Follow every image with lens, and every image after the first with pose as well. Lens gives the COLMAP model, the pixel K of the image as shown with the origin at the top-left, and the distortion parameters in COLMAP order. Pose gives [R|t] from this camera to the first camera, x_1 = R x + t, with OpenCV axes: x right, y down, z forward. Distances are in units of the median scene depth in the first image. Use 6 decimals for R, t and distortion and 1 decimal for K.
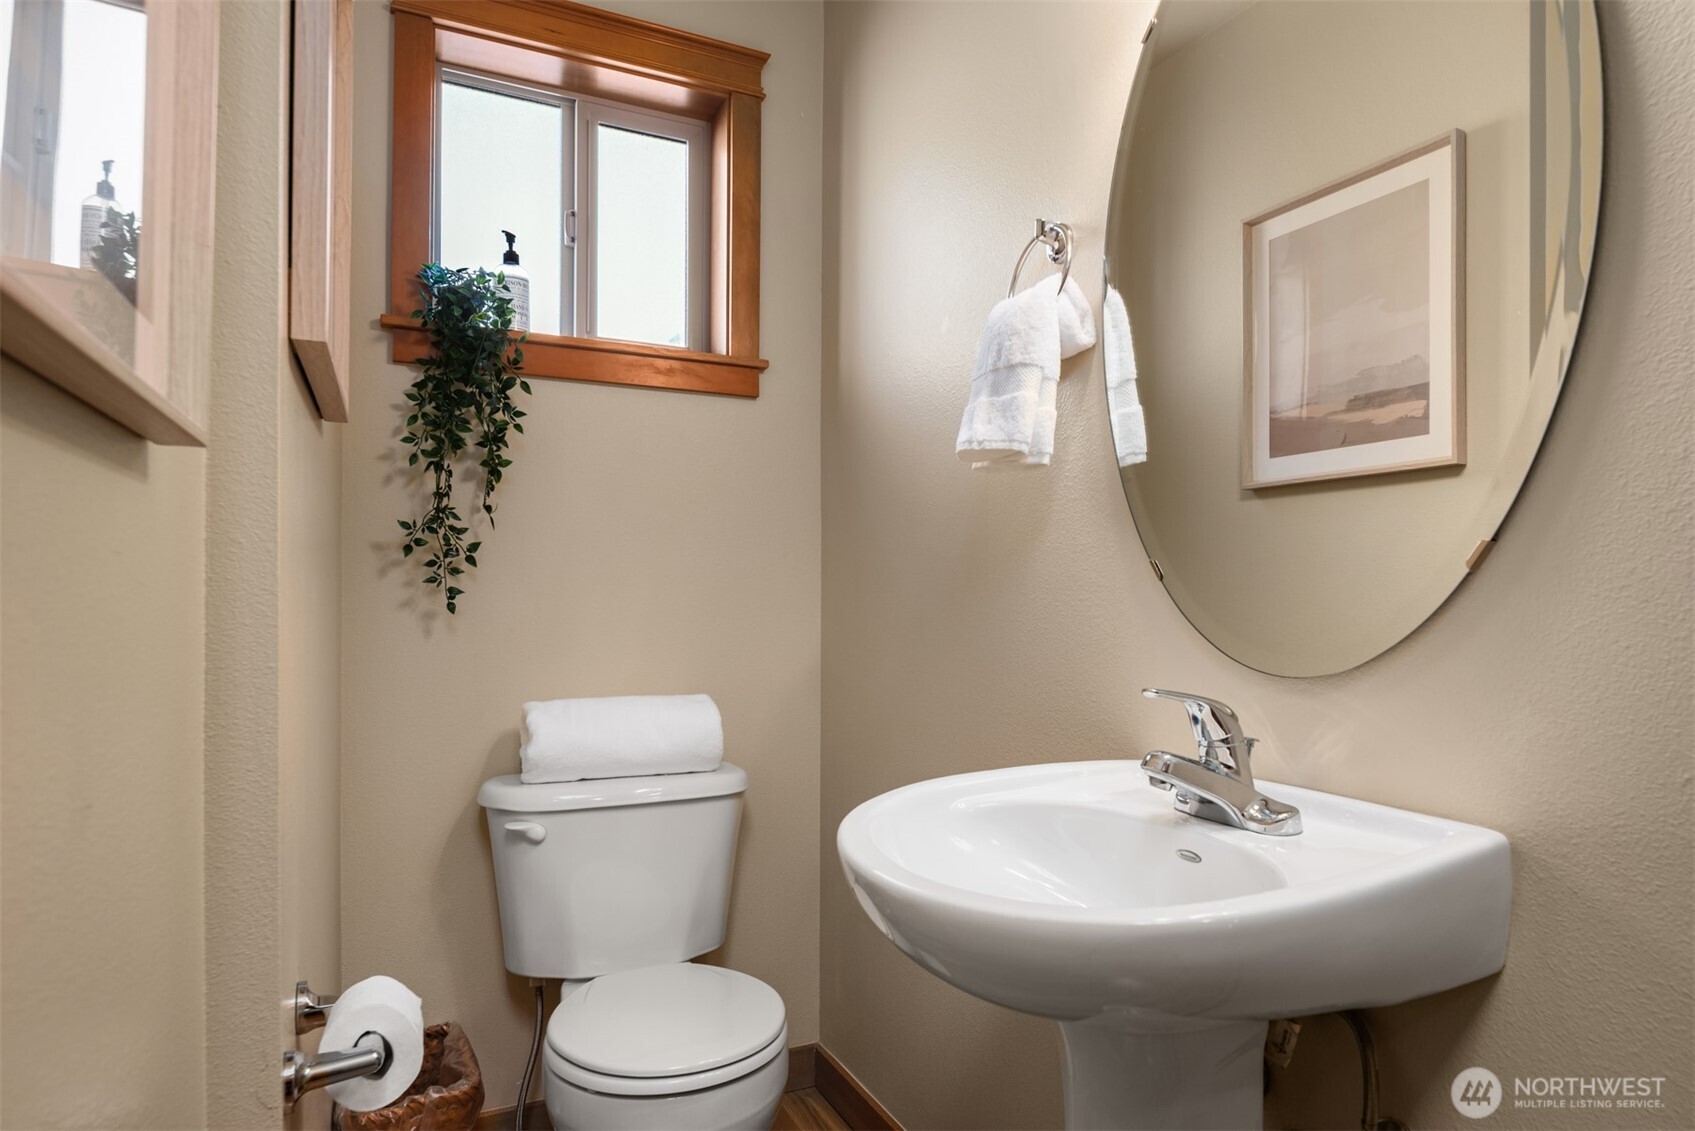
lens RADIAL K [[931.0, 0, 849.5], [0, 931.0, 564.9], [0, 0, 1]] dist [-0.003892, -0.003728]
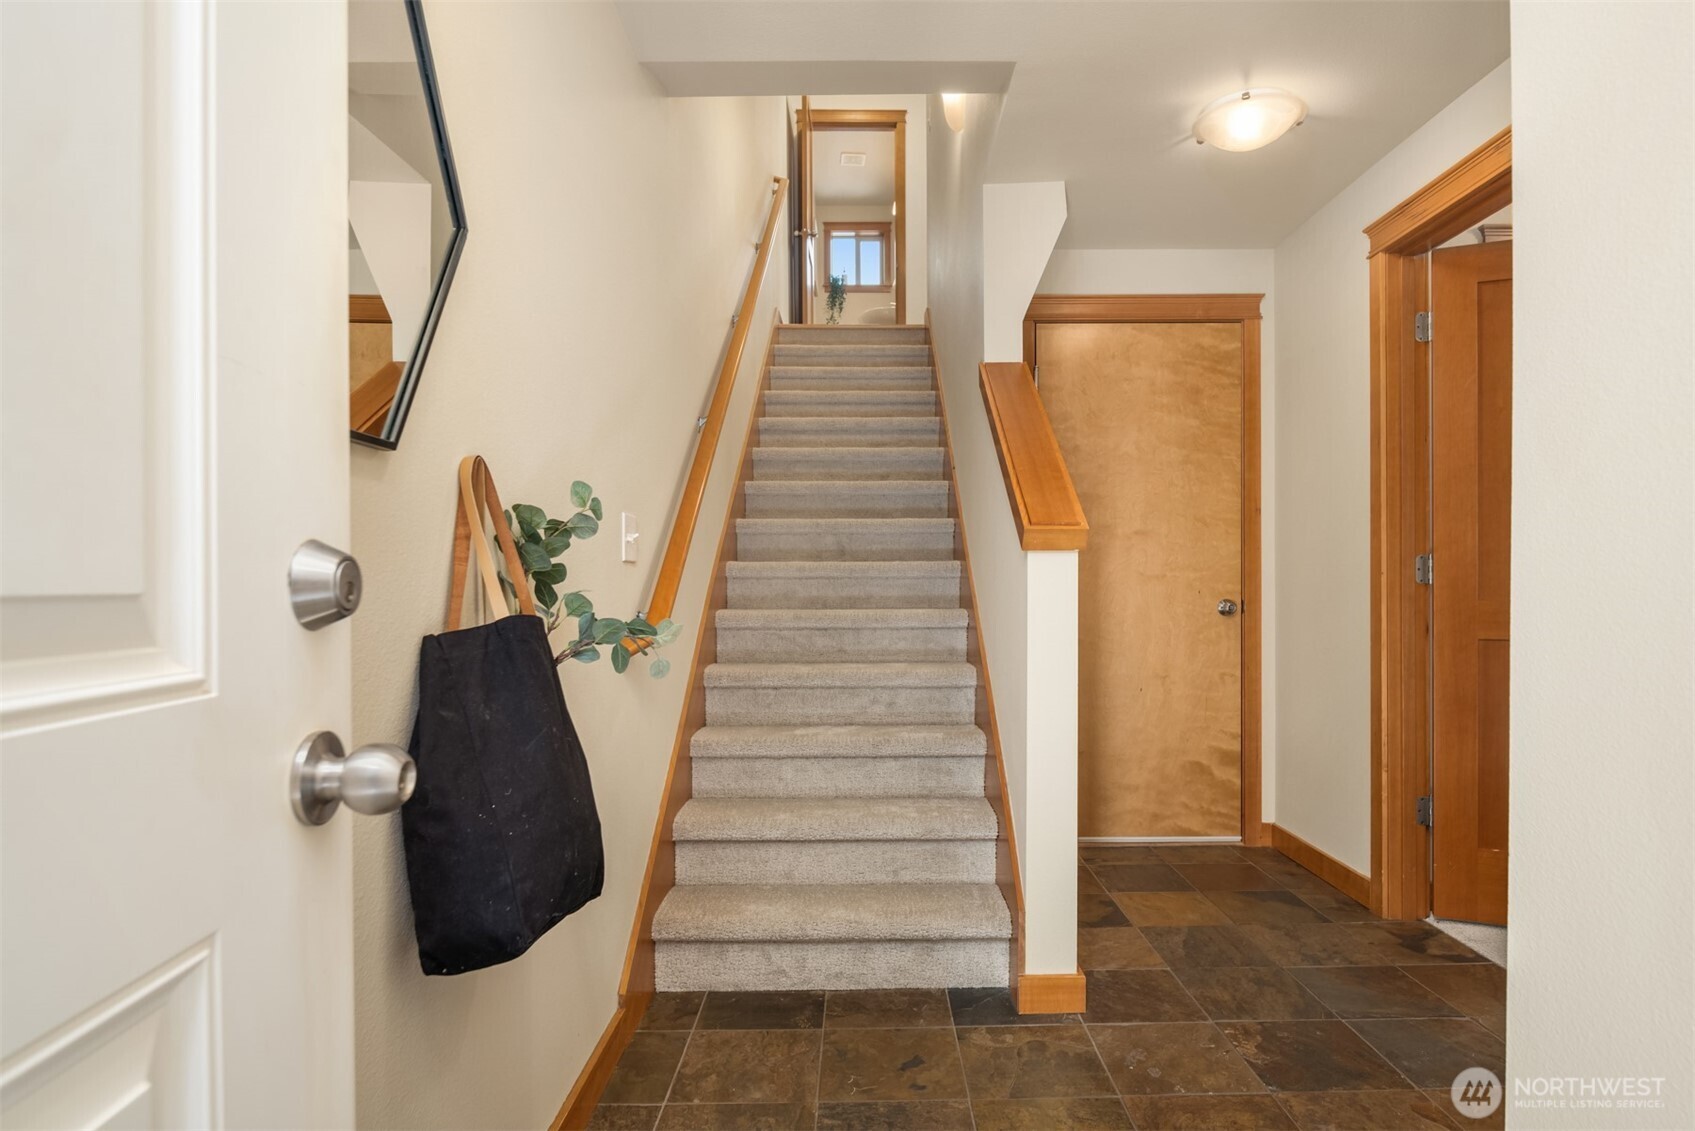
lens RADIAL K [[931.0, 0, 851.4], [0, 931.0, 575.8], [0, 0, 1]] dist [-0.003892, -0.003728]
pose [[0.903335, -0.003996, -0.428916, 1.888462], [0.012548, 0.999775, 0.017113, 1.280713], [0.428751, -0.020841, 0.903182, -3.711173]]
